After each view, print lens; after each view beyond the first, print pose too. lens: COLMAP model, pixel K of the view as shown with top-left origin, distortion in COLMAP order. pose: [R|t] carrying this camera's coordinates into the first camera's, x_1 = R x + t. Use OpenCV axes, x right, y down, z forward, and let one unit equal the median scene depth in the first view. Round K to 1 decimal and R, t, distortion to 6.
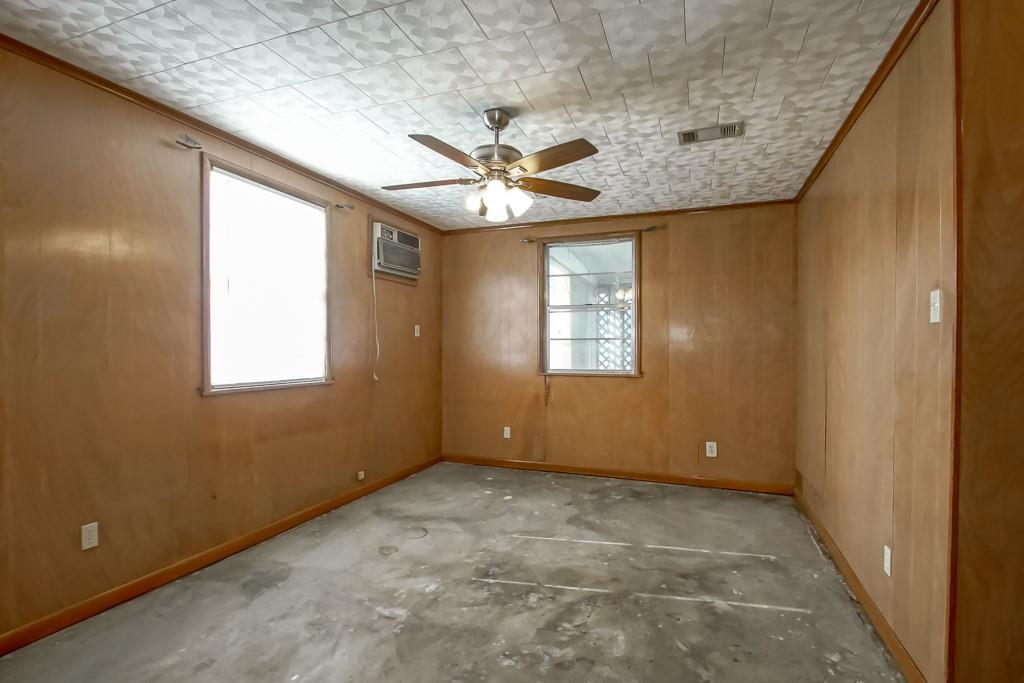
lens RADIAL K [[466.7, 0, 502.3], [0, 466.7, 344.9], [0, 0, 1]] dist [-0.002267, -0.010786]
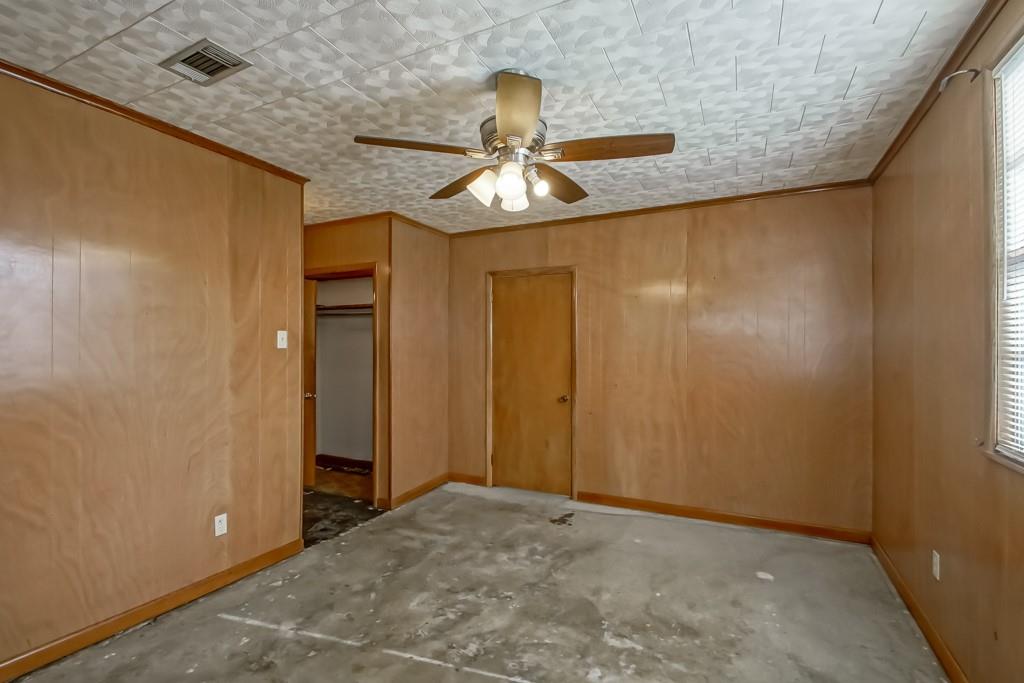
lens RADIAL K [[466.7, 0, 502.3], [0, 466.7, 344.9], [0, 0, 1]] dist [-0.002267, -0.010786]
pose [[-0.996867, -0.001109, 0.079085, -0.064881], [-0.001749, 0.999966, -0.008024, -0.033705], [-0.079074, -0.008137, -0.996836, 1.997096]]
